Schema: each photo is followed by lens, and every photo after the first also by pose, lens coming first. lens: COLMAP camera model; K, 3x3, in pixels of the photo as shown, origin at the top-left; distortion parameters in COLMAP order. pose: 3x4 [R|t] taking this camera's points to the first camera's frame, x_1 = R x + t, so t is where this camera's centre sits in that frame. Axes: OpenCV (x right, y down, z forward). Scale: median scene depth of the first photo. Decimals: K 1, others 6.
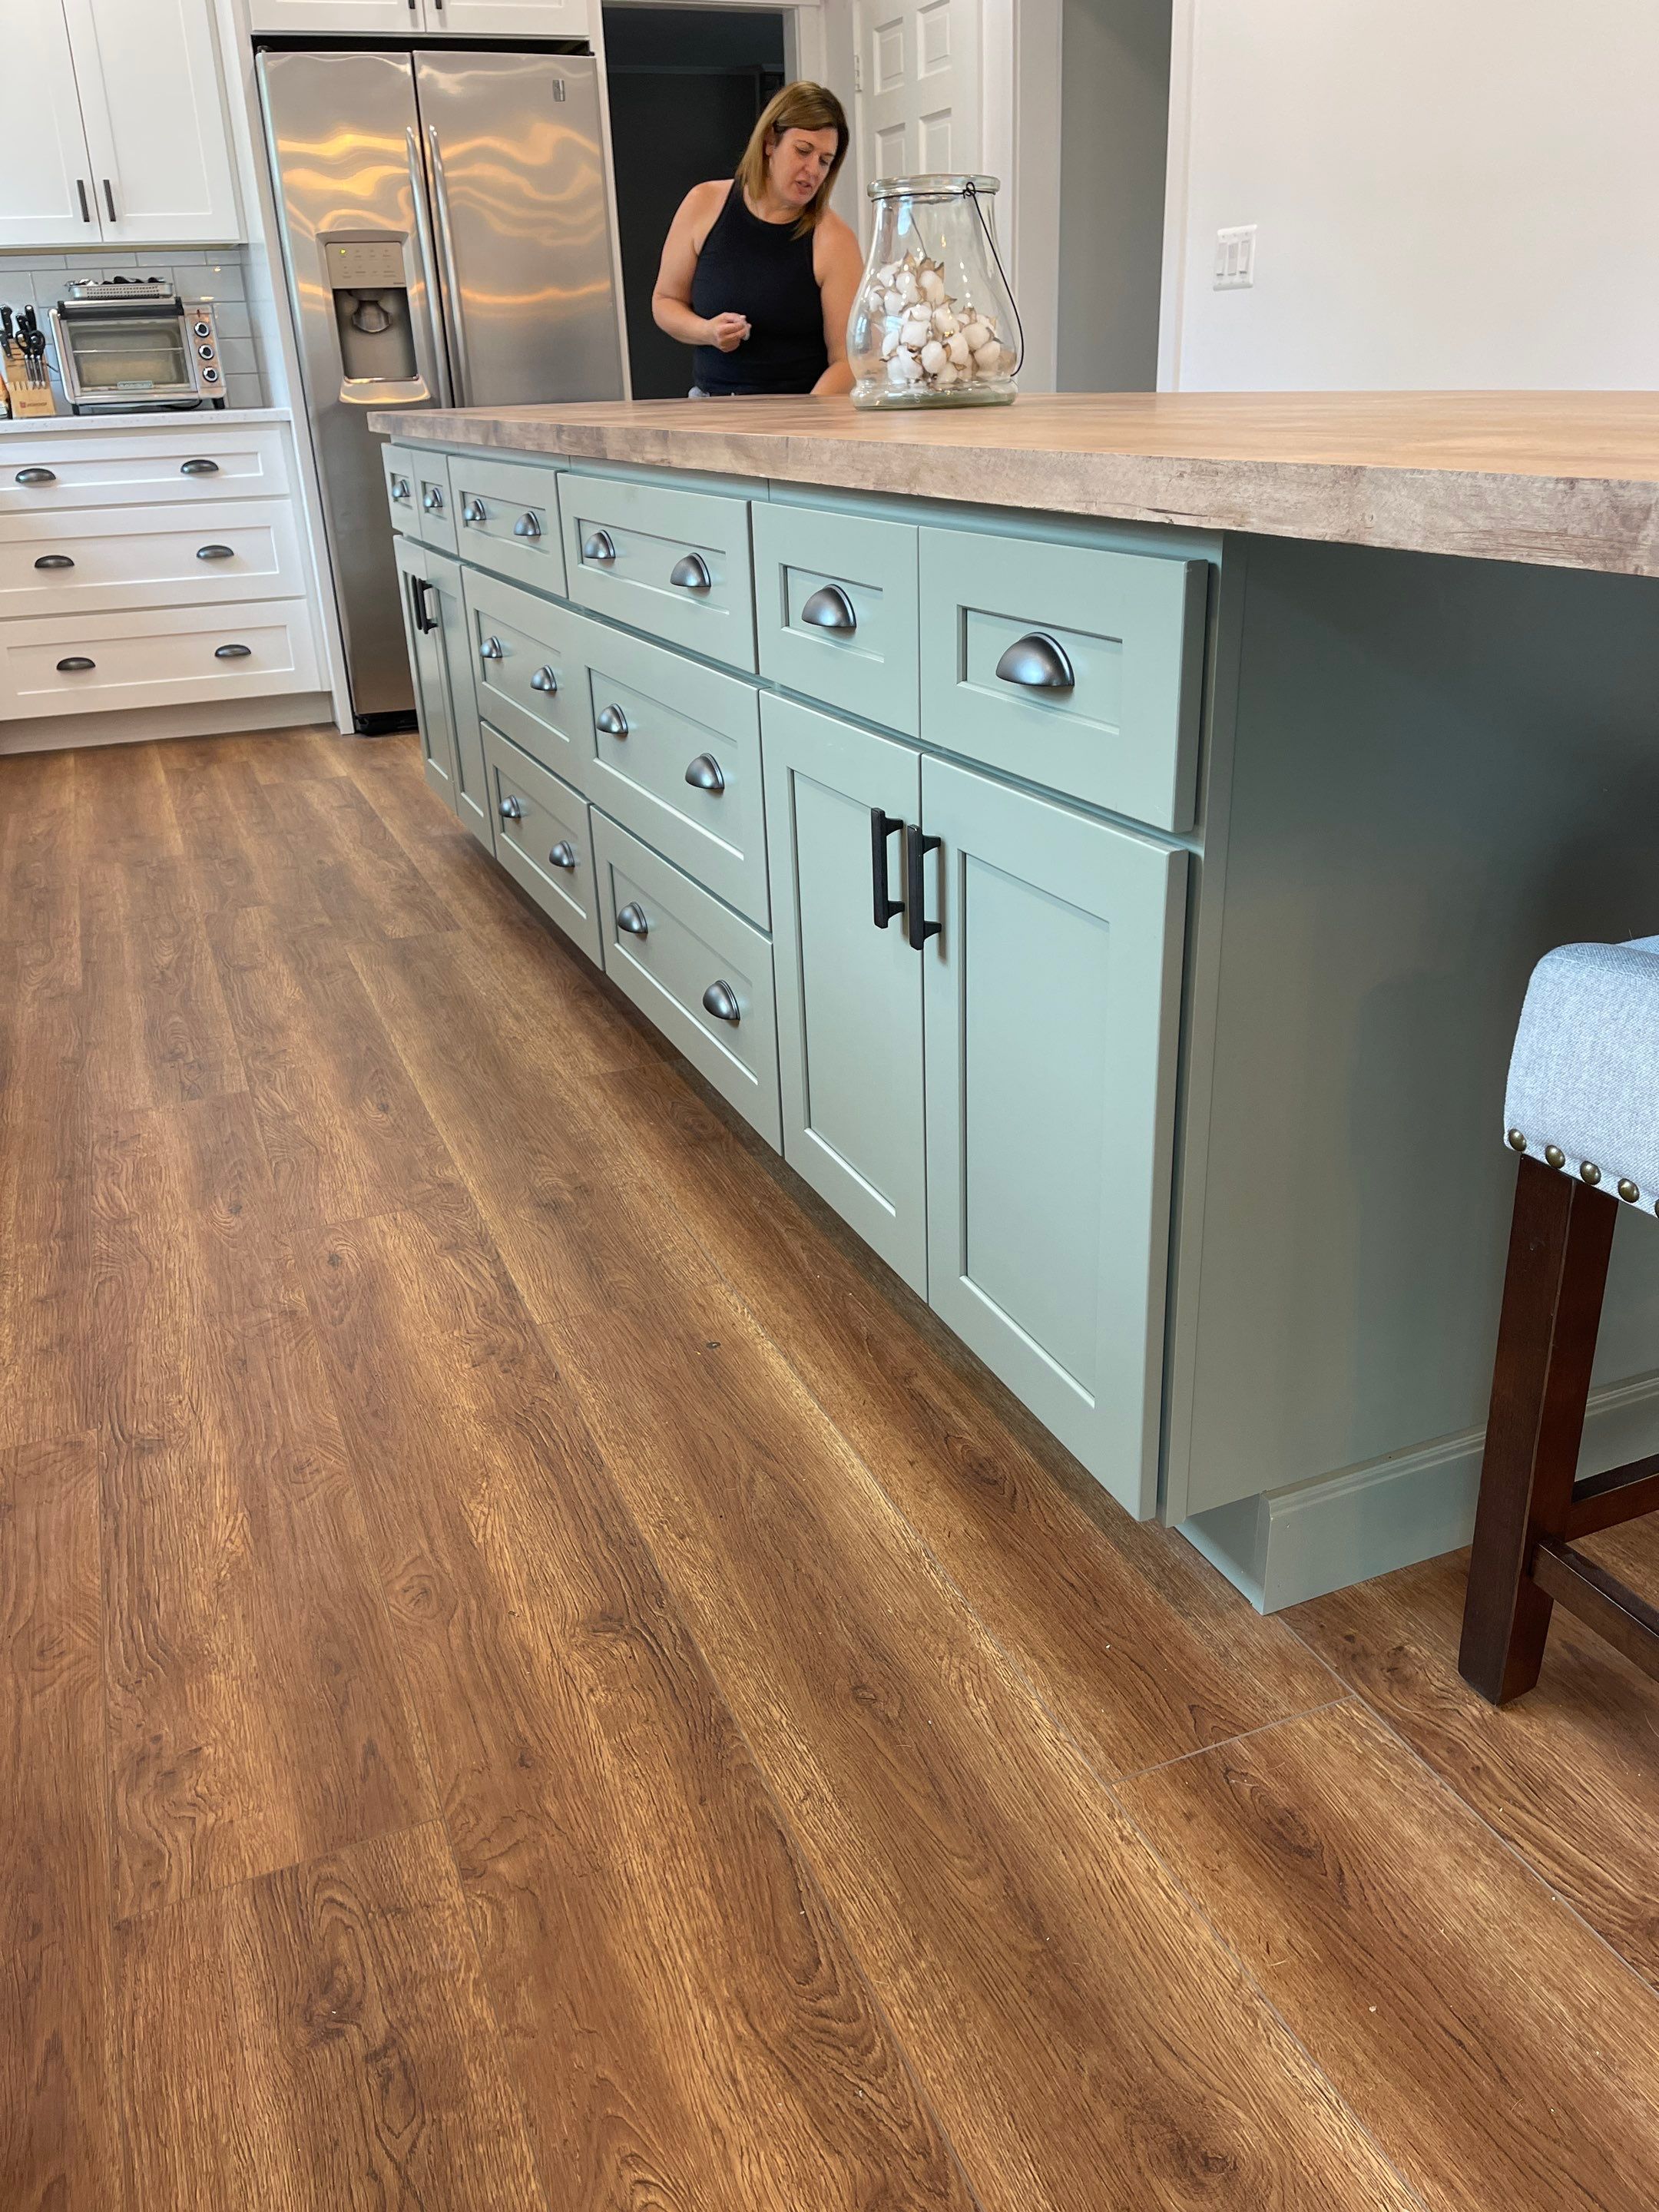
lens RADIAL K [[1656.2, 0, 831.1], [0, 1656.2, 1117.1], [0, 0, 1]] dist [0.062100, -0.081026]
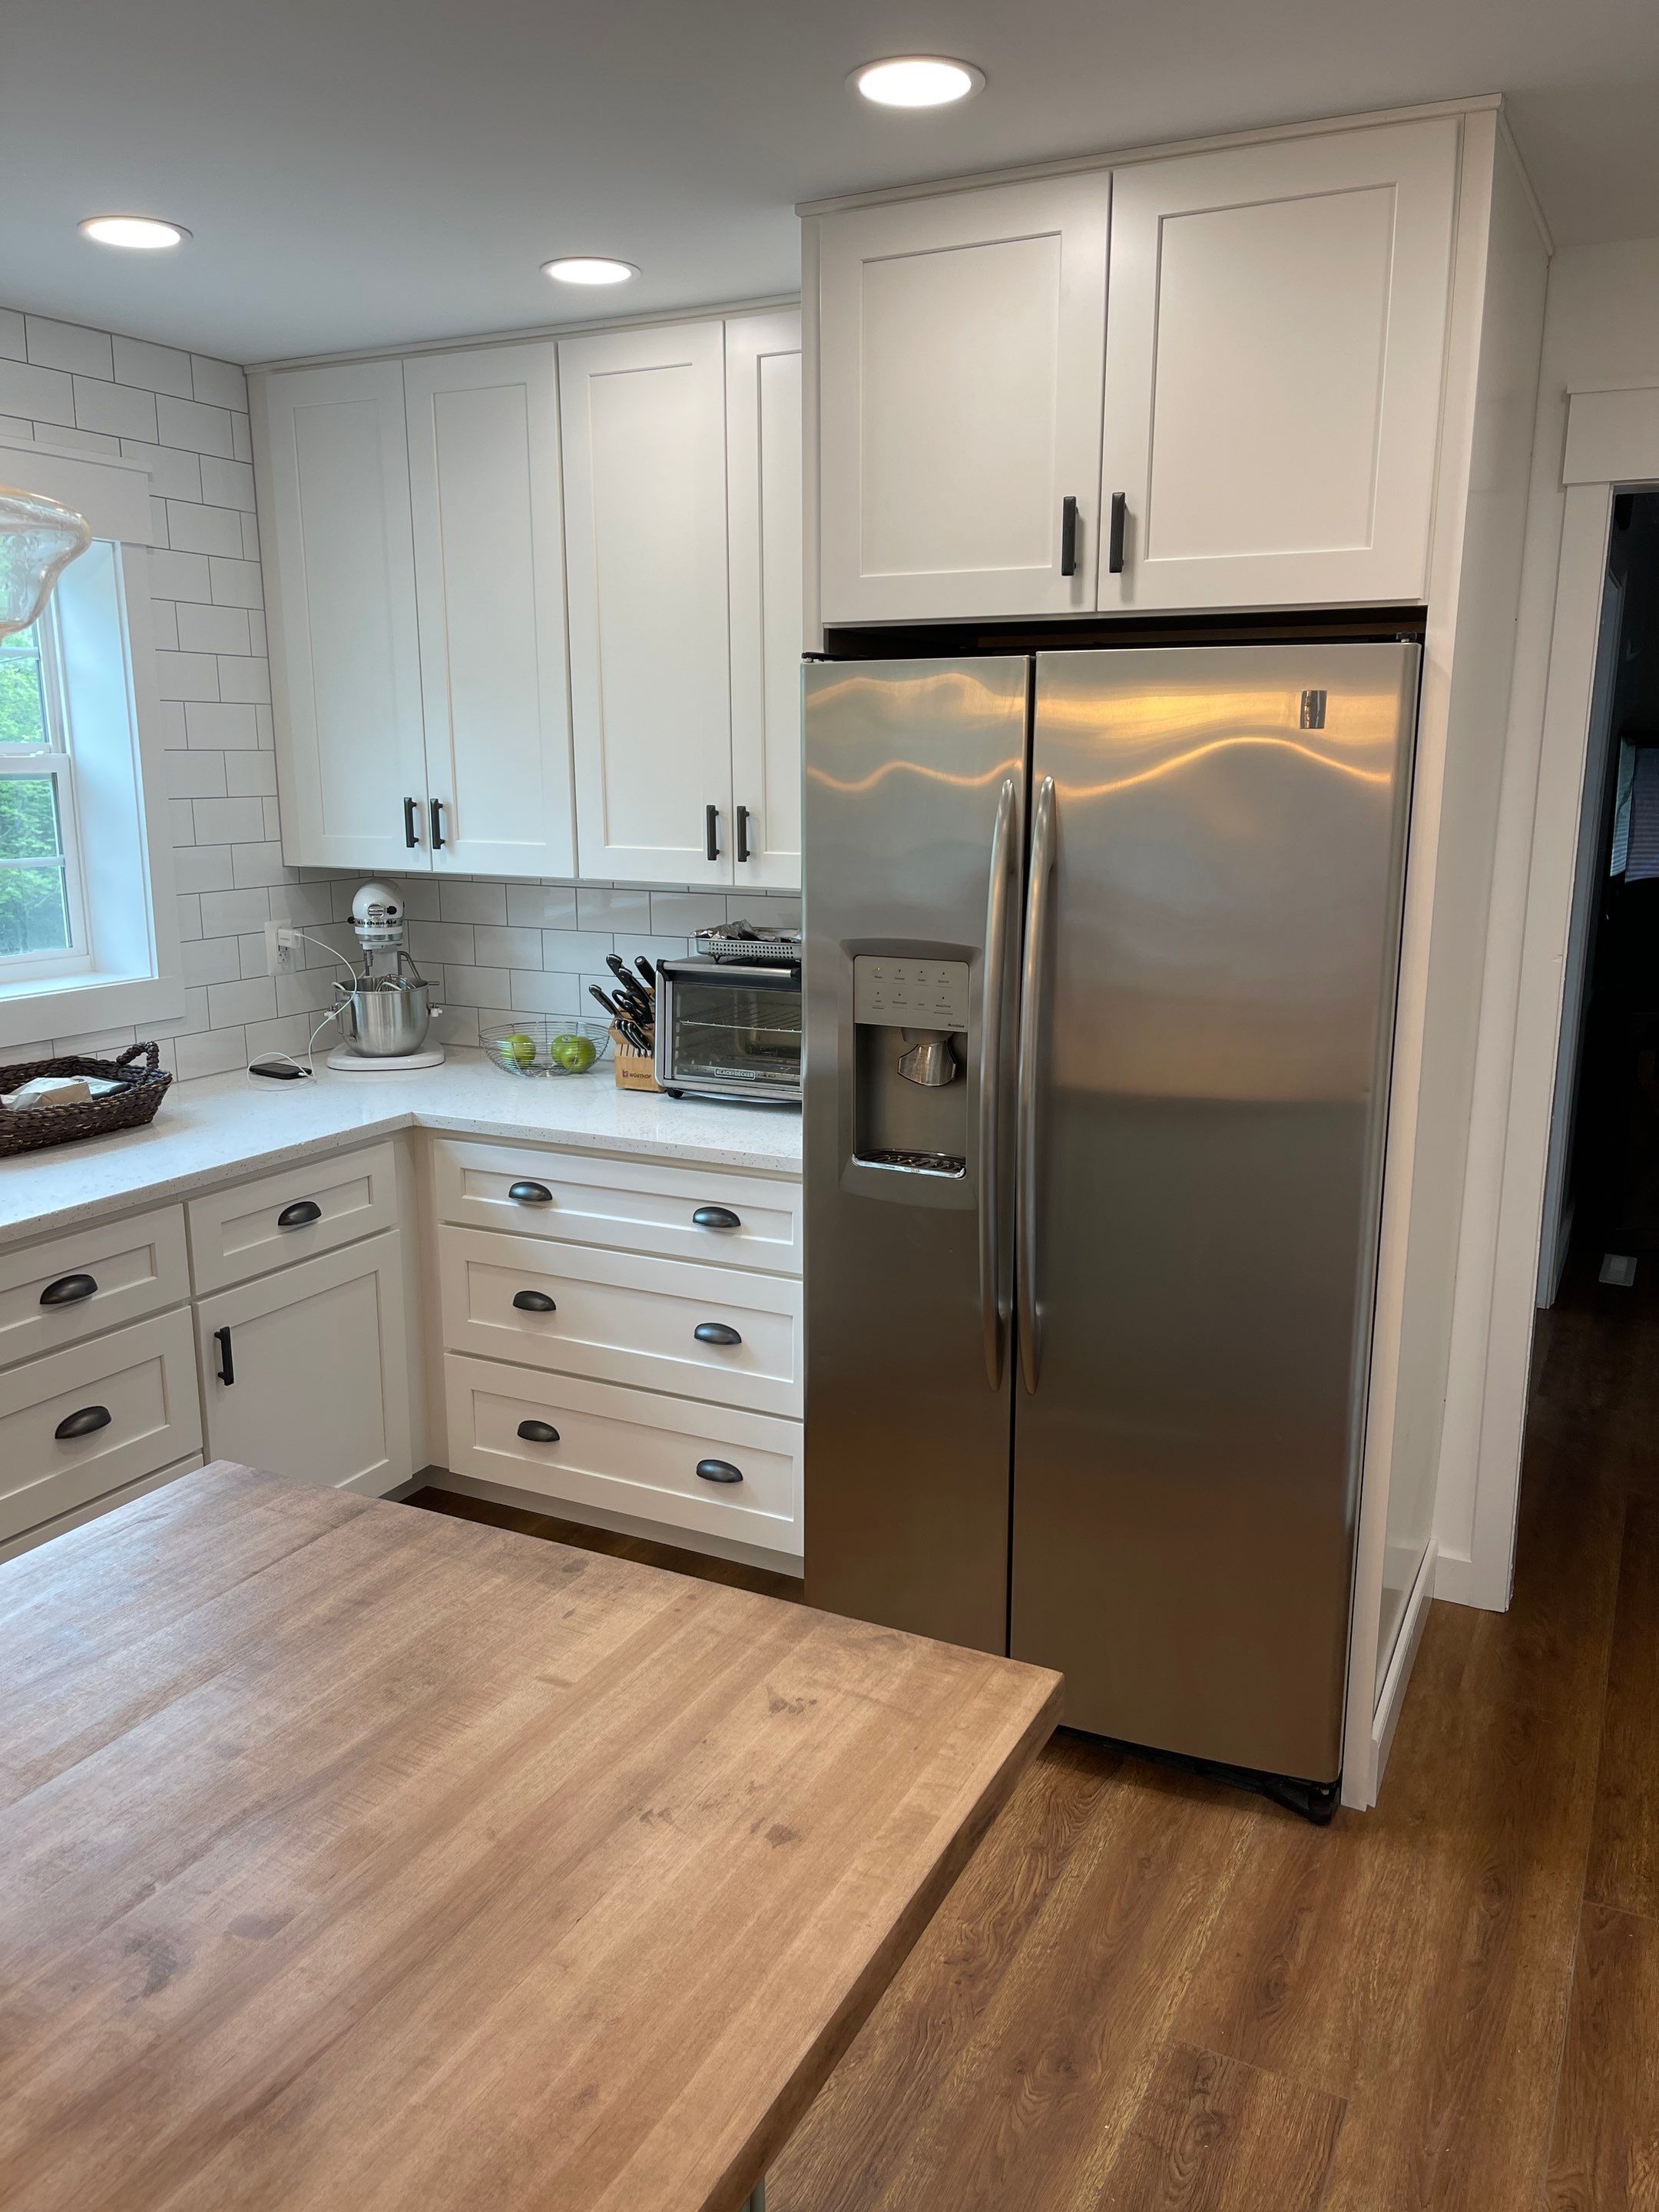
lens RADIAL K [[1656.2, 0, 843.4], [0, 1656.2, 1124.2], [0, 0, 1]] dist [0.062100, -0.081026]
pose [[0.649289, 0.201630, -0.733327, 0.321124], [-0.331898, 0.942678, -0.034672, -1.061785], [0.684300, 0.265902, 0.678991, 1.481214]]
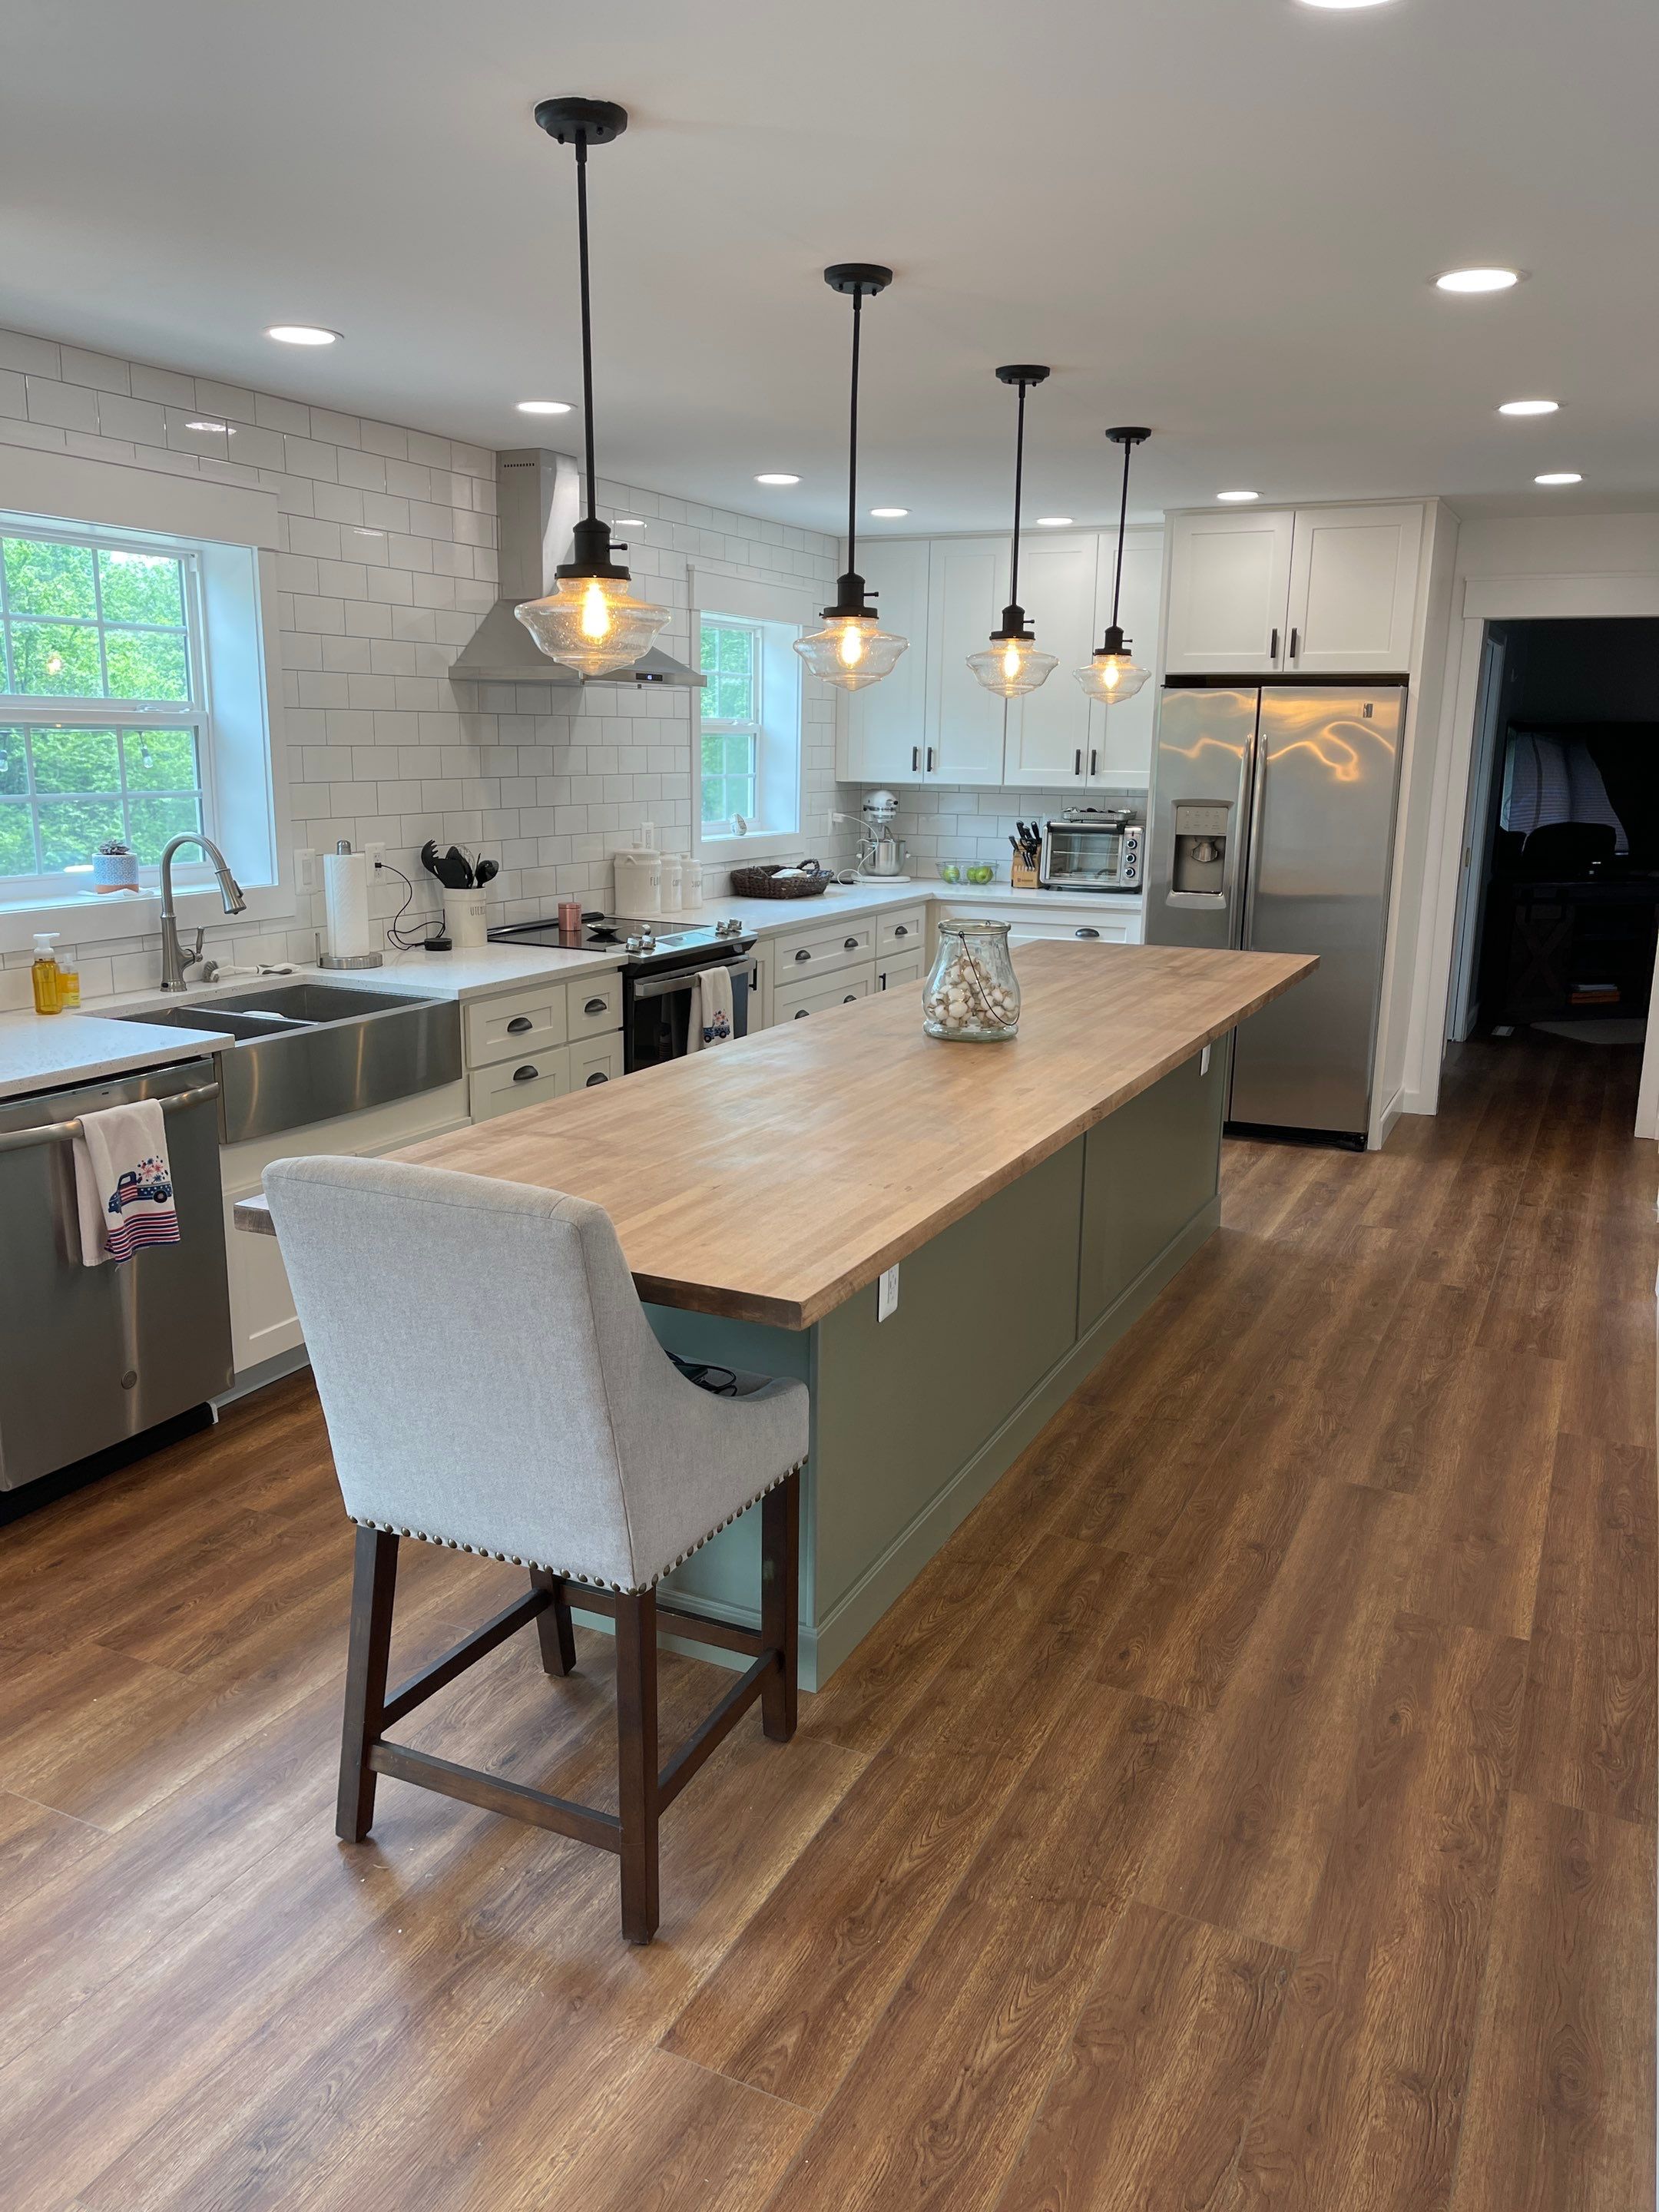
lens RADIAL K [[1656.2, 0, 824.9], [0, 1656.2, 1115.1], [0, 0, 1]] dist [0.062100, -0.081026]
pose [[0.660644, 0.210586, -0.720557, 1.429266], [-0.338927, 0.940124, -0.035990, -0.267929], [0.669834, 0.267993, 0.692461, -0.329415]]
